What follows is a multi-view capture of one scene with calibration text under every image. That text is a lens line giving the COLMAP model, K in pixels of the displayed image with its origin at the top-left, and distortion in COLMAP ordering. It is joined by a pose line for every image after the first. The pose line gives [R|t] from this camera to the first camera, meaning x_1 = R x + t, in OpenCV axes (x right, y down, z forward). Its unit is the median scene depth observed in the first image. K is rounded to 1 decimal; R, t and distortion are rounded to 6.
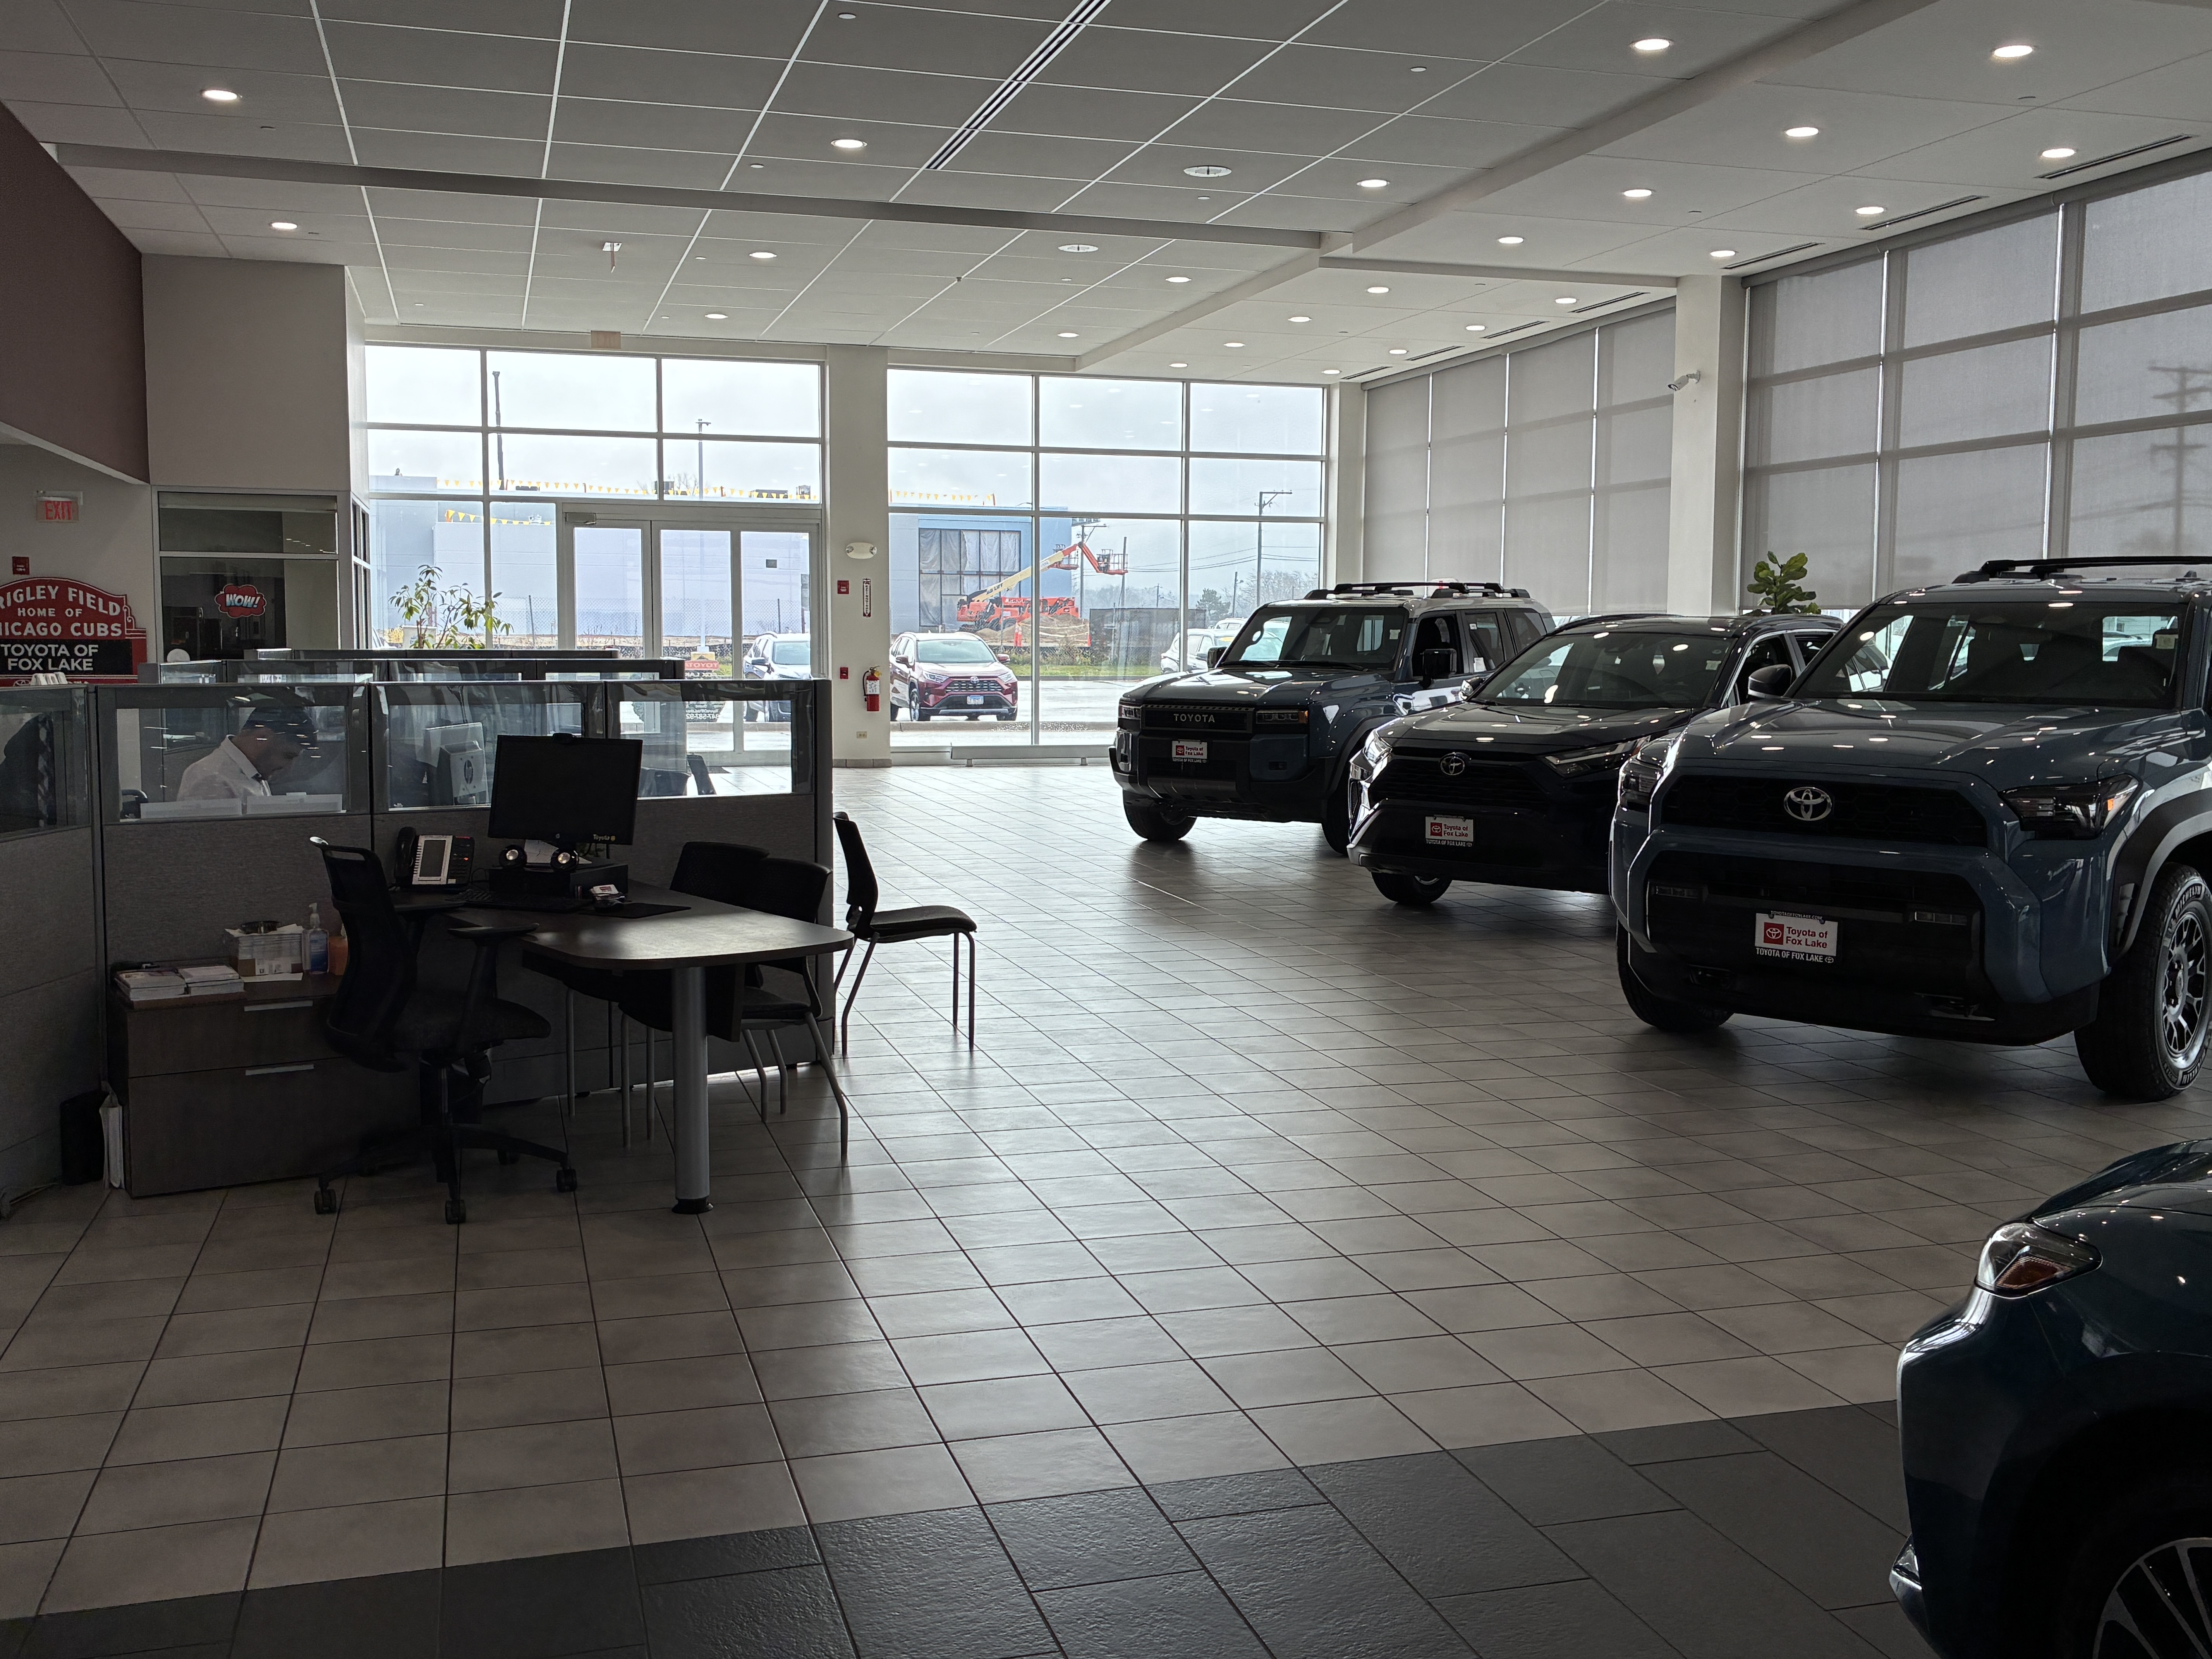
lens RADIAL K [[2099.5, 0, 1123.0], [0, 2099.5, 837.6], [0, 0, 1]] dist [0.067483, 0.000000]
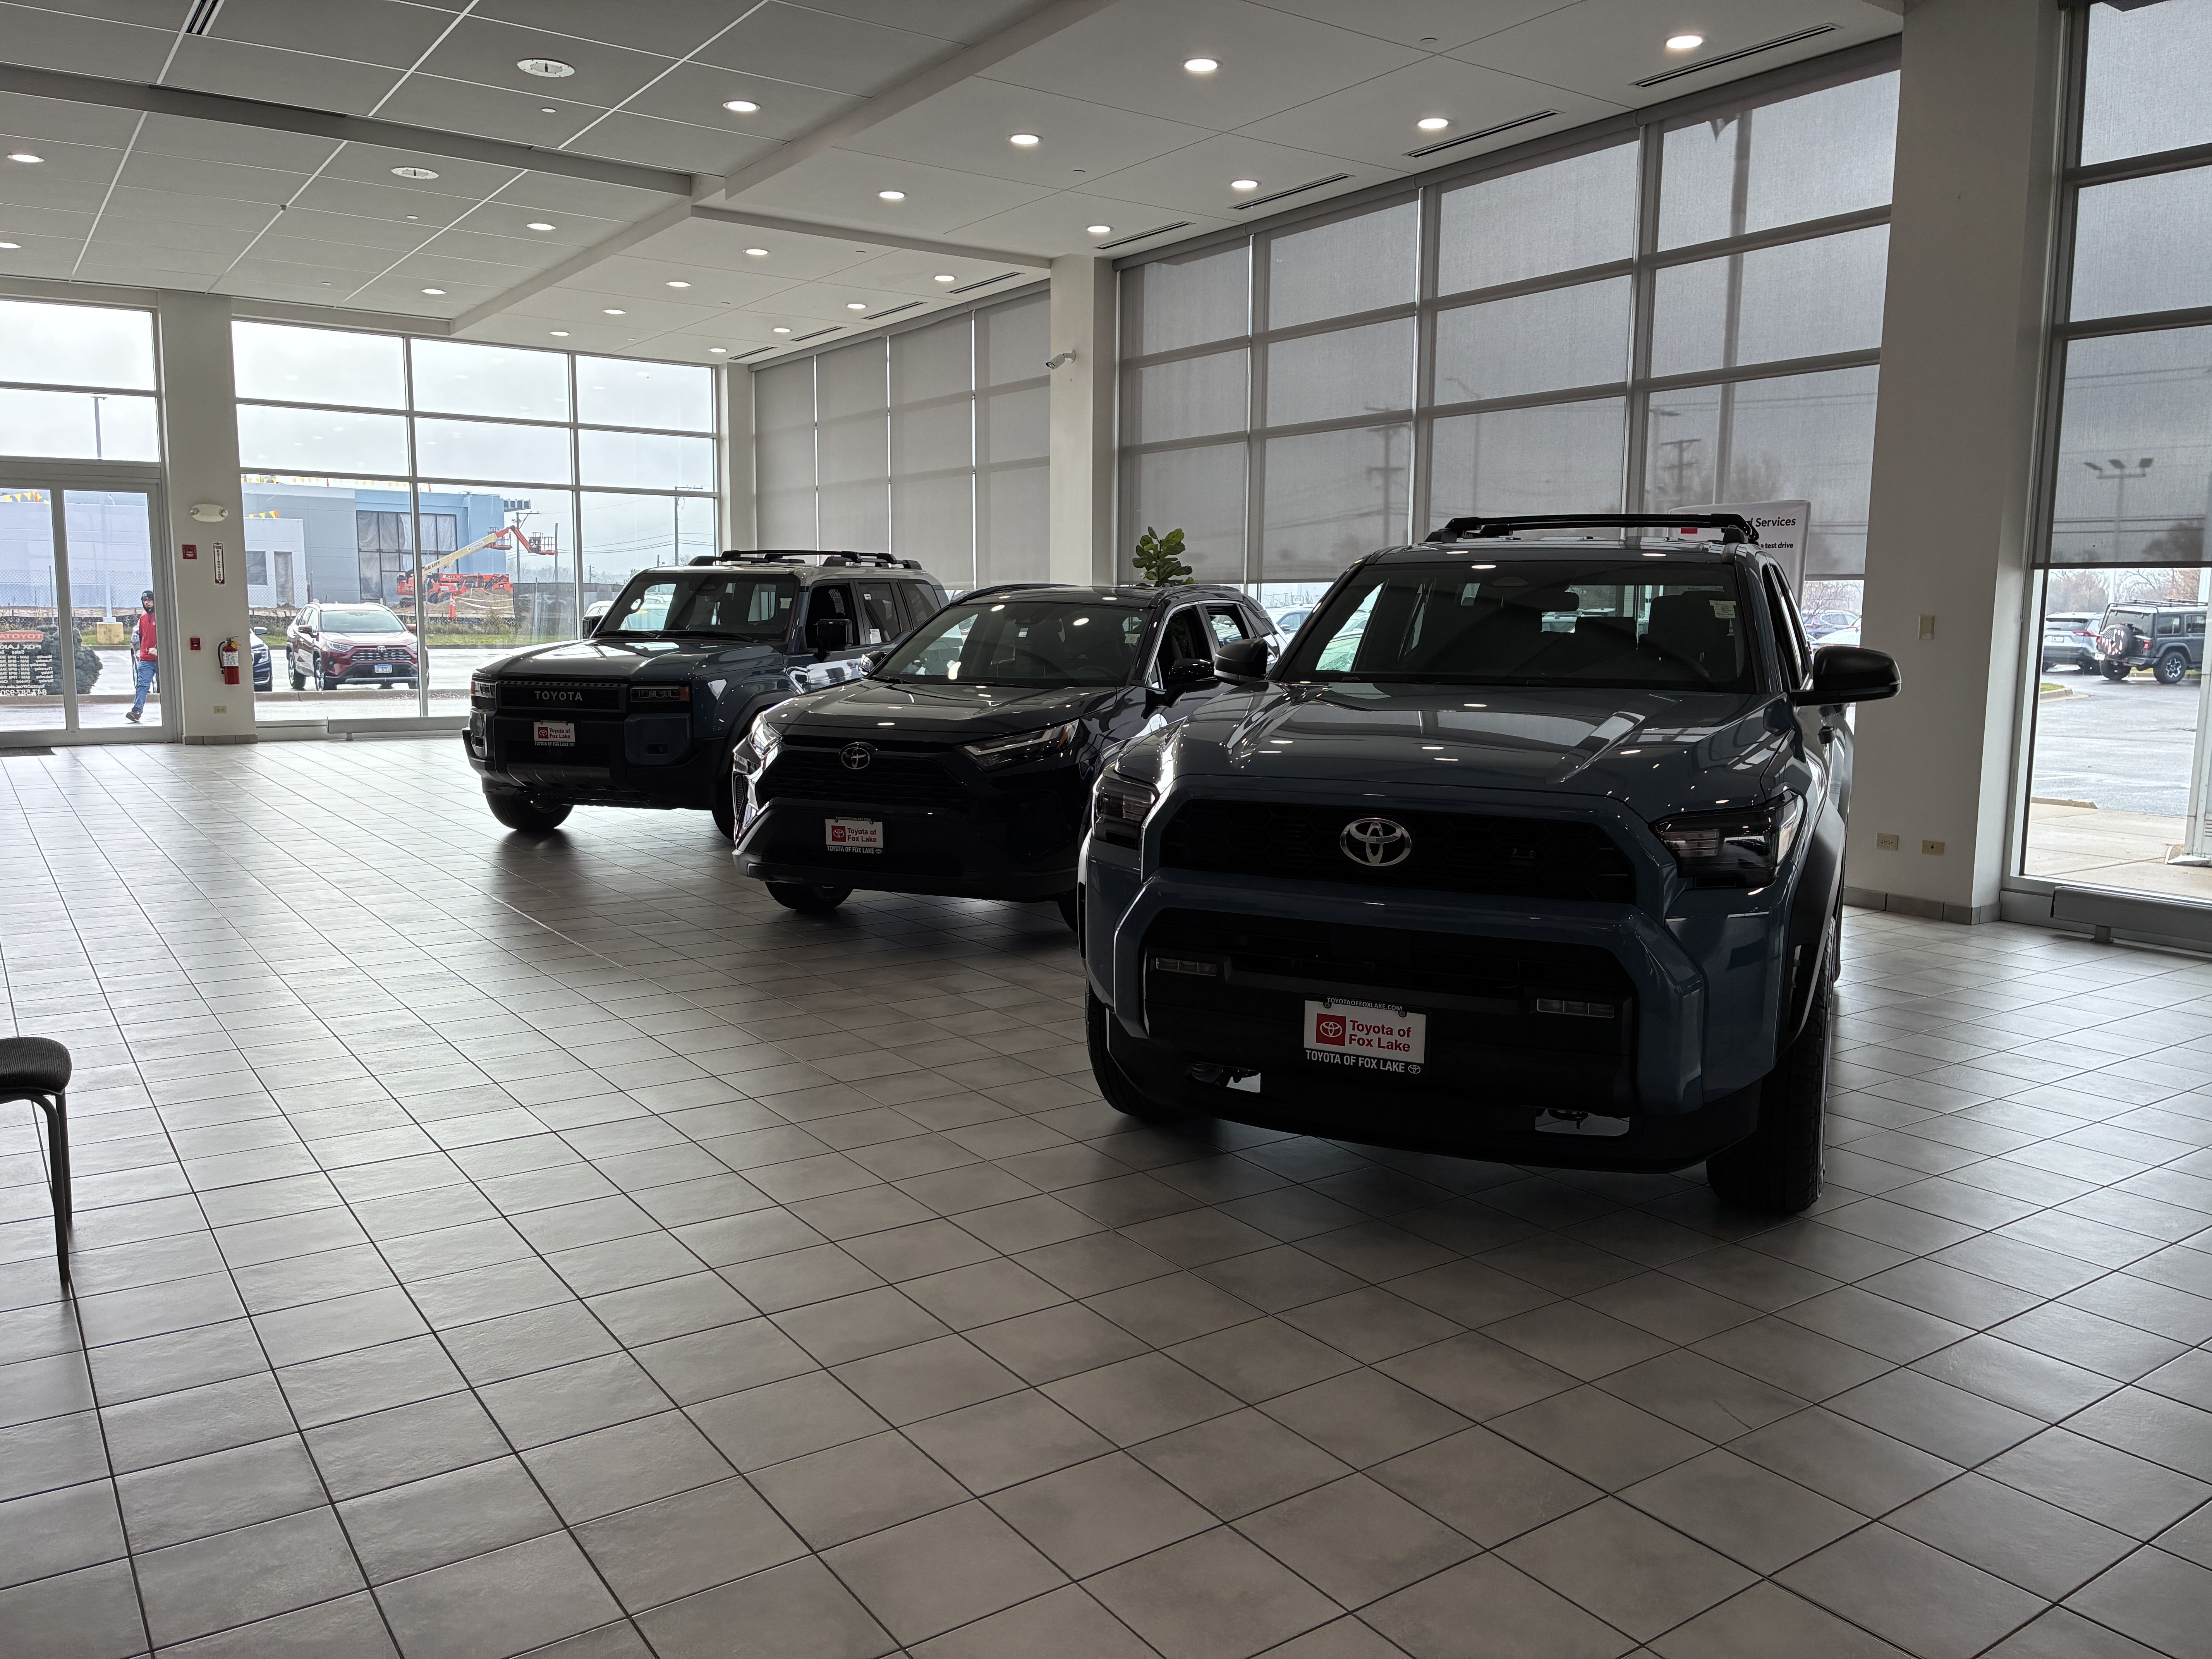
lens RADIAL K [[1670.5, 0, 1107.0], [0, 1670.5, 821.3], [0, 0, 1]] dist [0.039422, -0.017454]
pose [[0.952362, -0.036301, 0.302802, 0.033217], [0.027362, 0.999057, 0.033712, -0.019229], [-0.303740, -0.023821, 0.952457, 0.223676]]
